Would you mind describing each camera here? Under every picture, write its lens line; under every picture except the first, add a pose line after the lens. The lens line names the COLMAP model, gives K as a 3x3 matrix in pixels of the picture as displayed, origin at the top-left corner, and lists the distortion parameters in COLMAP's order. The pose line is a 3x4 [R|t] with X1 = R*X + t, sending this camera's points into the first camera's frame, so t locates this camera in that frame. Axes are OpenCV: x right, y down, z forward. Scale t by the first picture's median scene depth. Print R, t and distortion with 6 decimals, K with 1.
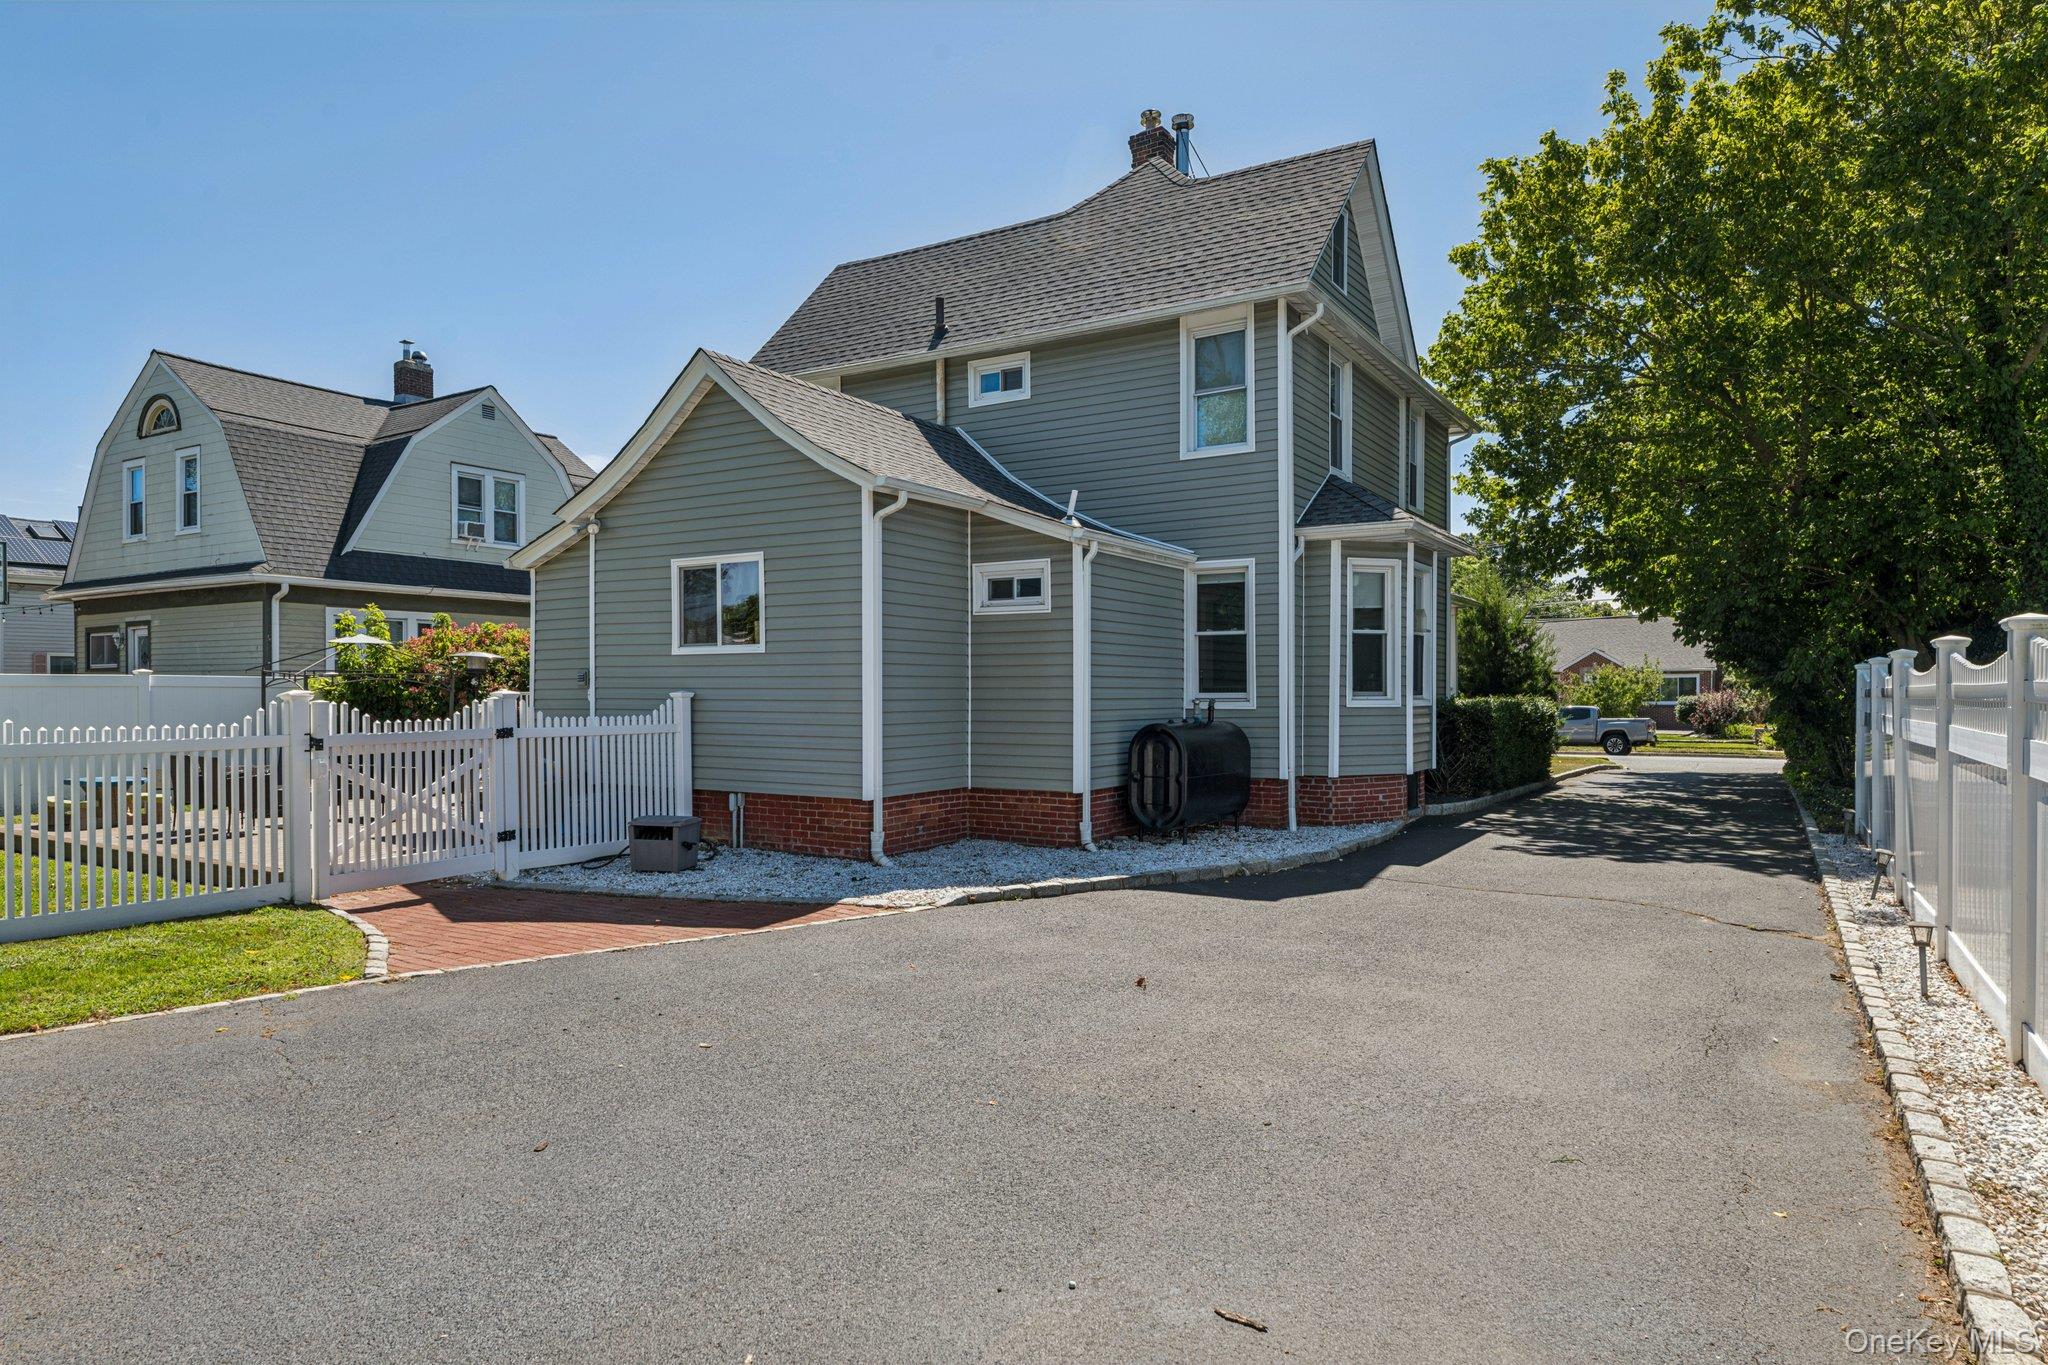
lens RADIAL K [[1219.3, 0, 1031.4], [0, 1219.3, 708.4], [0, 0, 1]] dist [-0.001247, -0.001489]
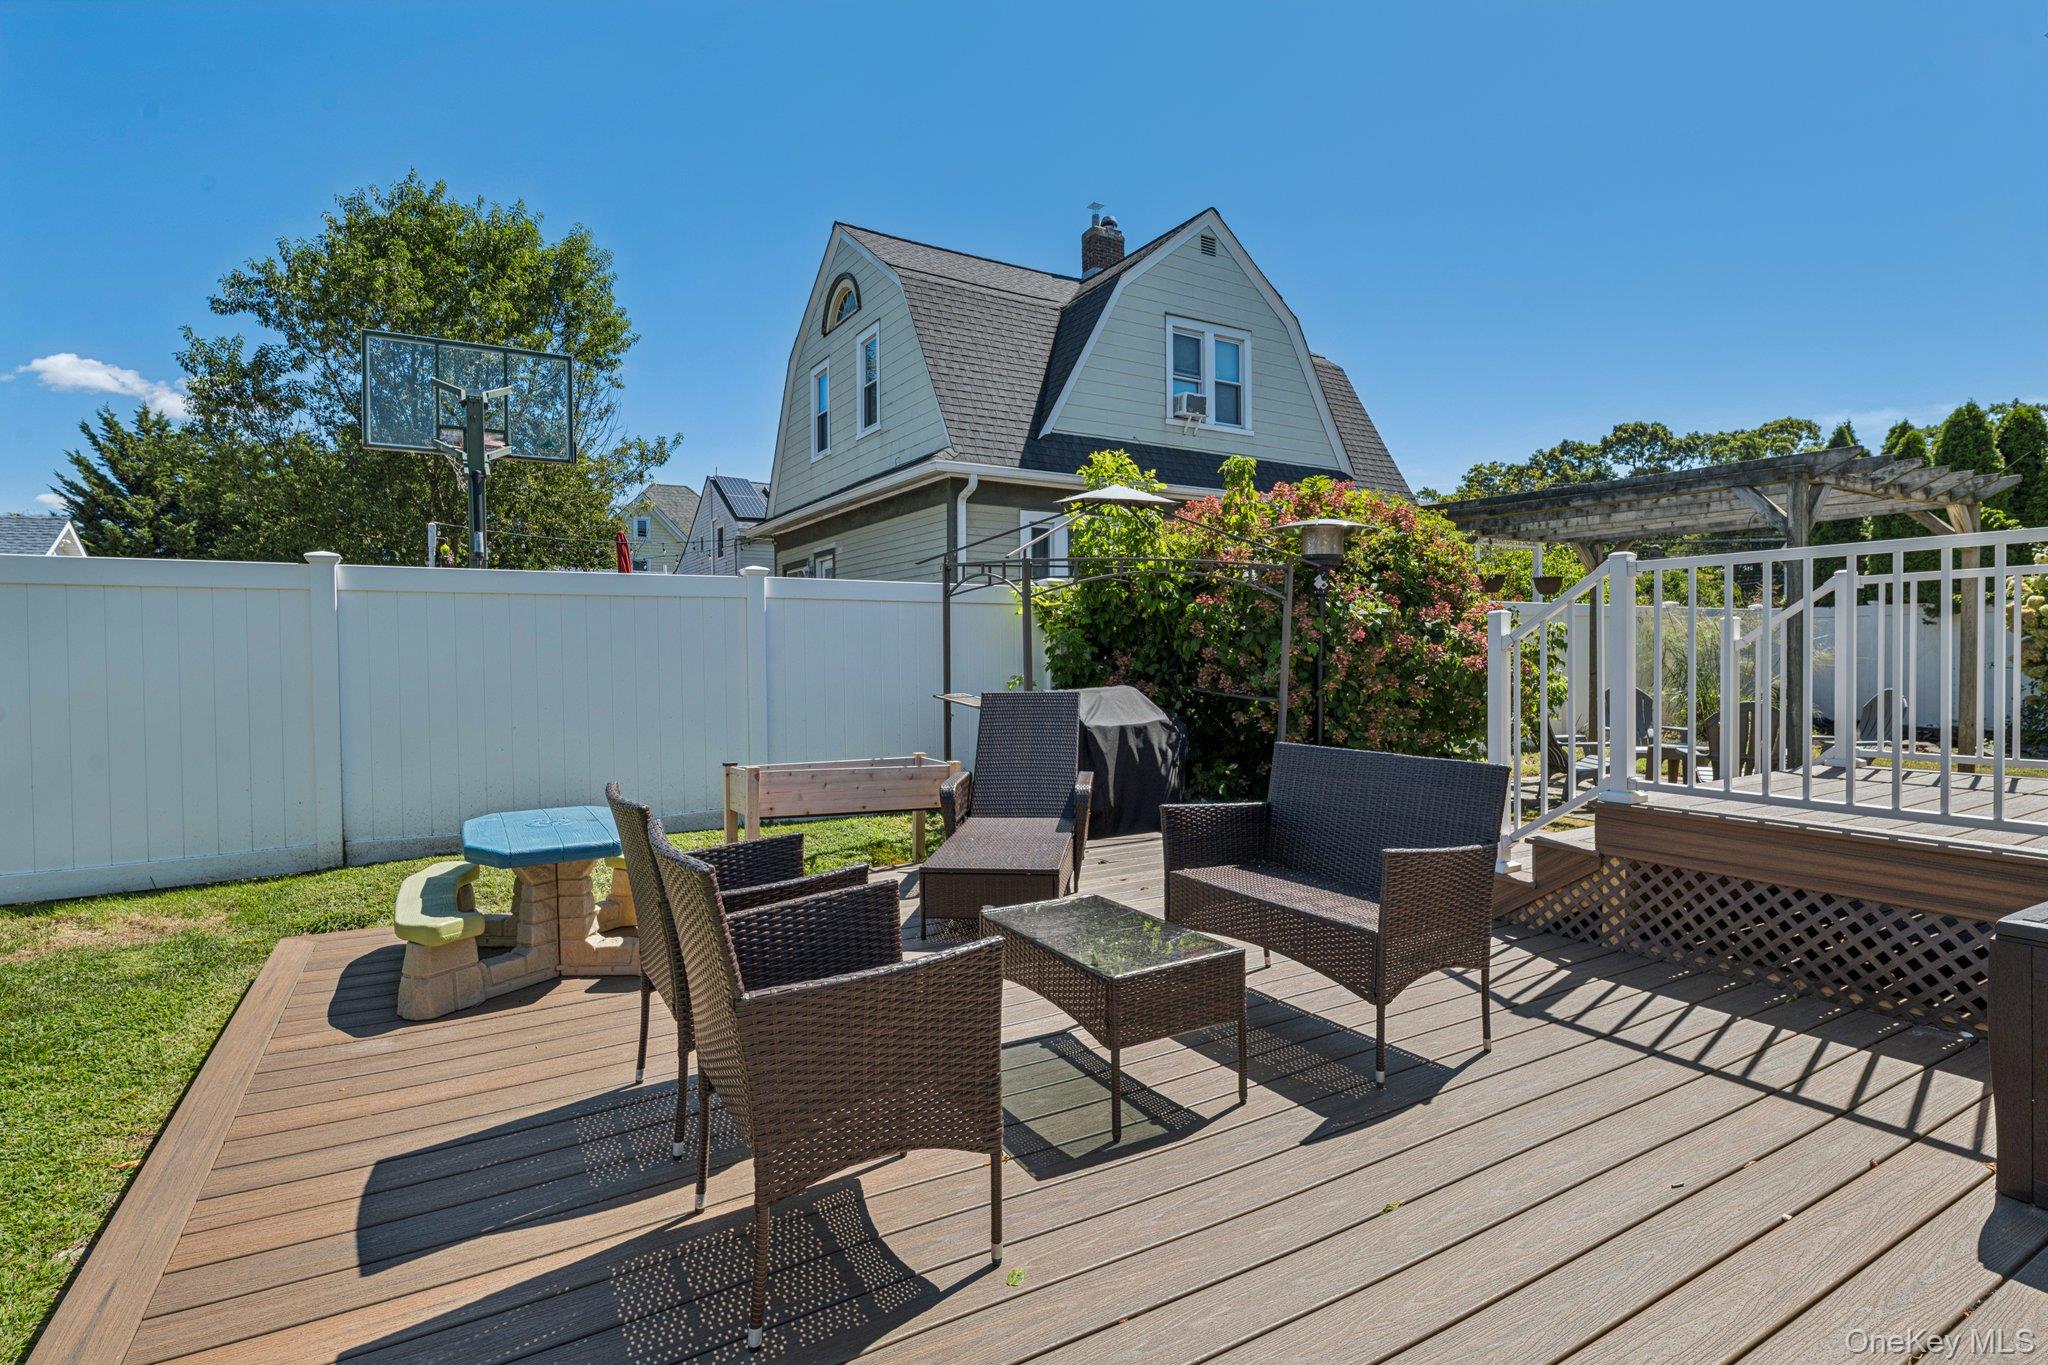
lens RADIAL K [[985.0, 0, 1026.3], [0, 985.0, 665.2], [0, 0, 1]] dist [0.003629, 0.000536]
pose [[0.884696, 0.000288, -0.466169, -0.447239], [0.001749, 0.999991, 0.003937, 0.010546], [0.466166, -0.004299, 0.884687, 0.712552]]
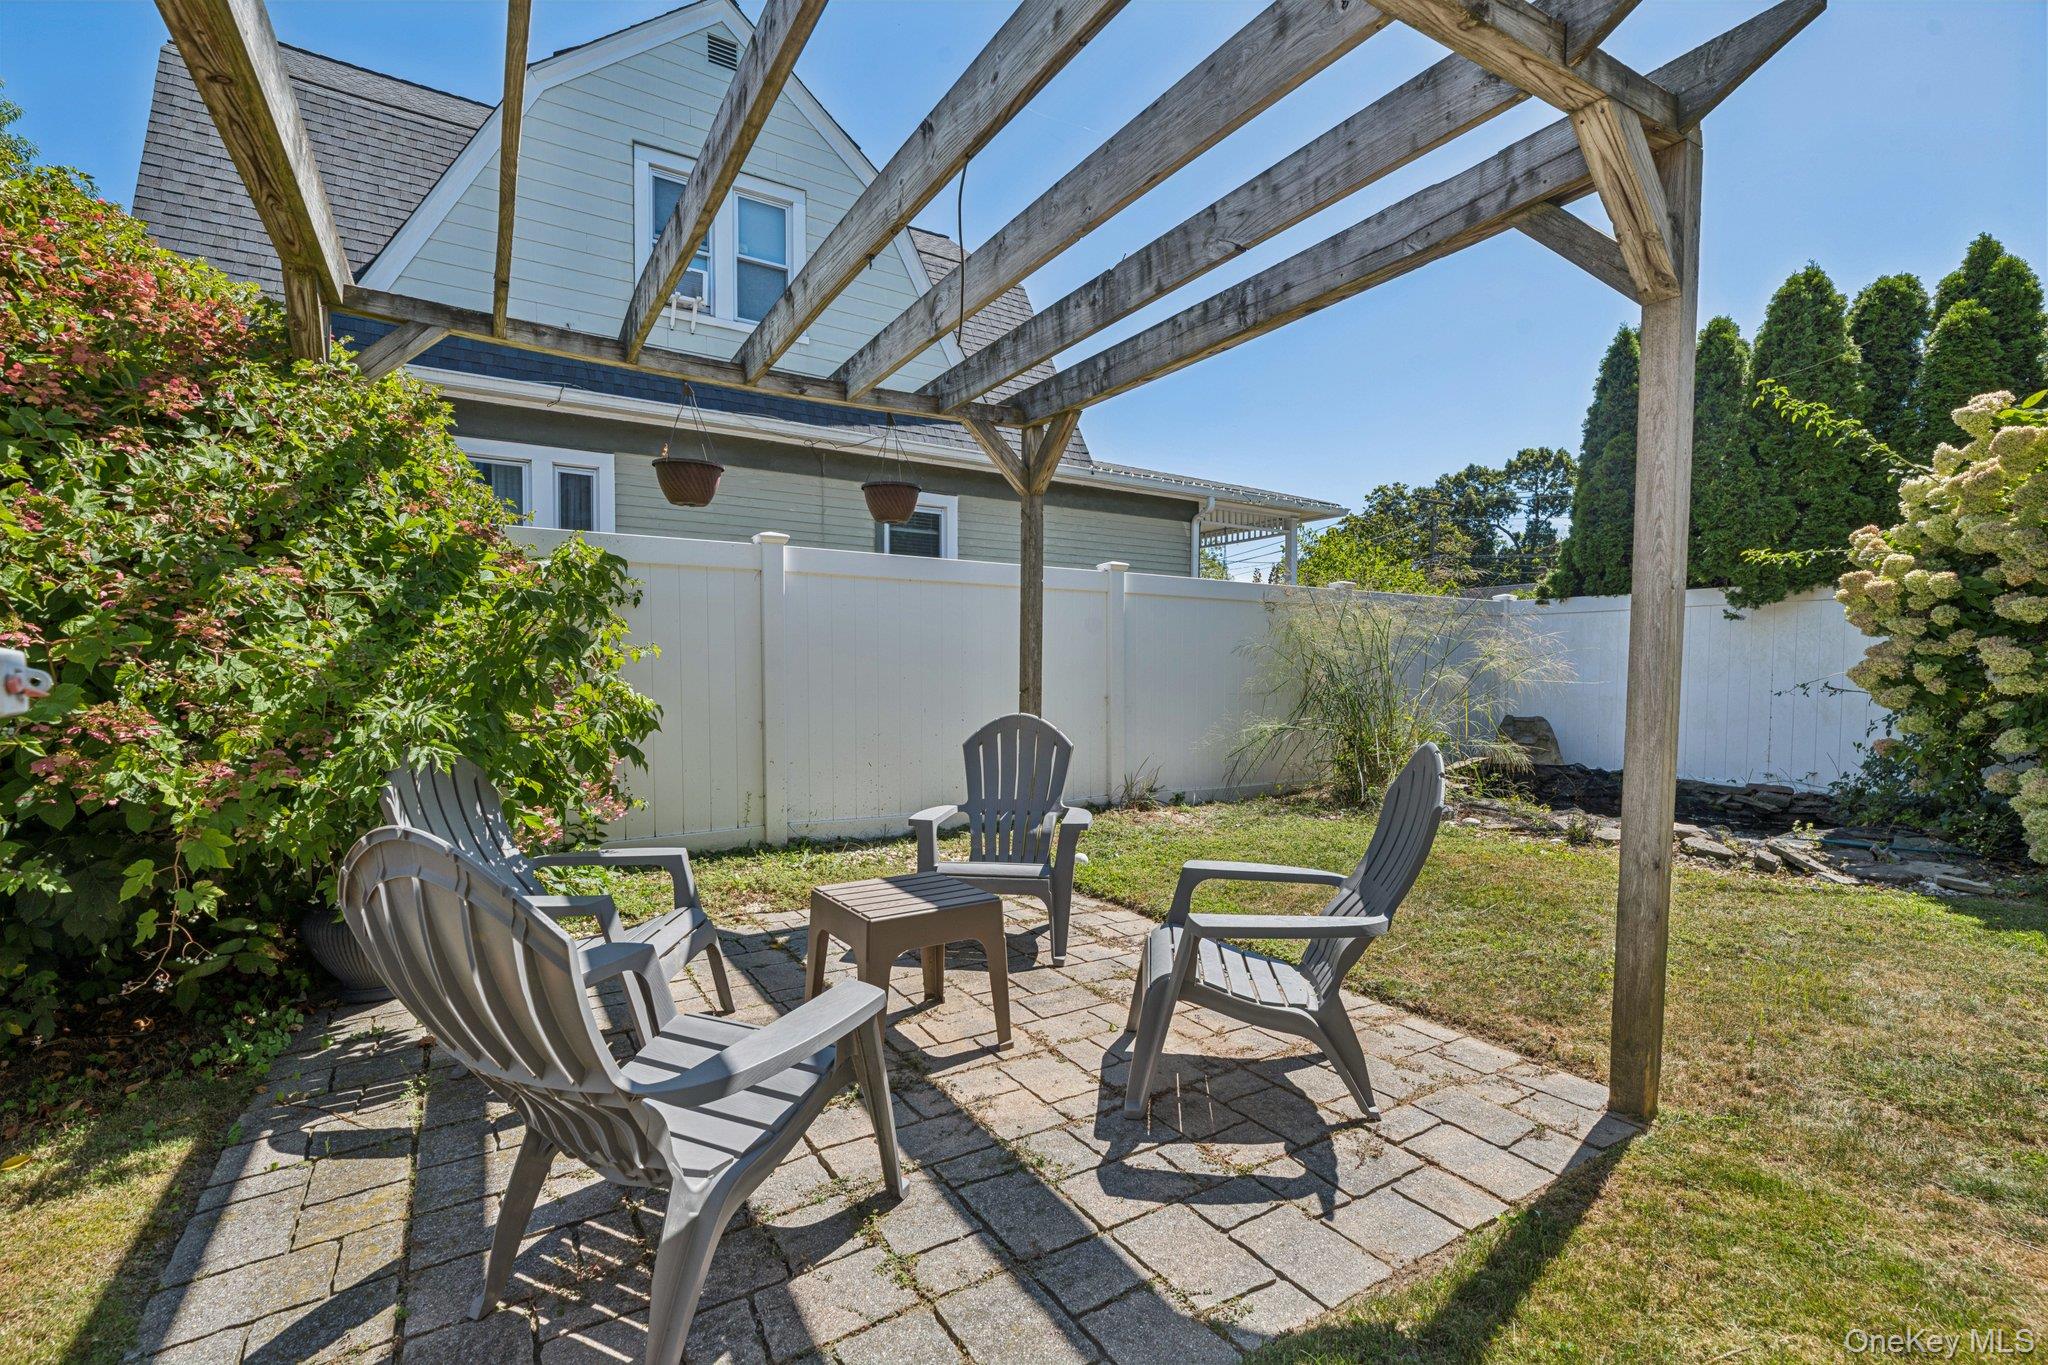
lens RADIAL K [[904.9, 0, 1022.5], [0, 904.9, 702.0], [0, 0, 1]] dist [-0.005744, 0.000090]
pose [[0.890827, 0.021029, -0.453856, -0.279138], [-0.010346, 0.999608, 0.026008, 0.015475], [0.454225, -0.018473, 0.890695, 1.215914]]
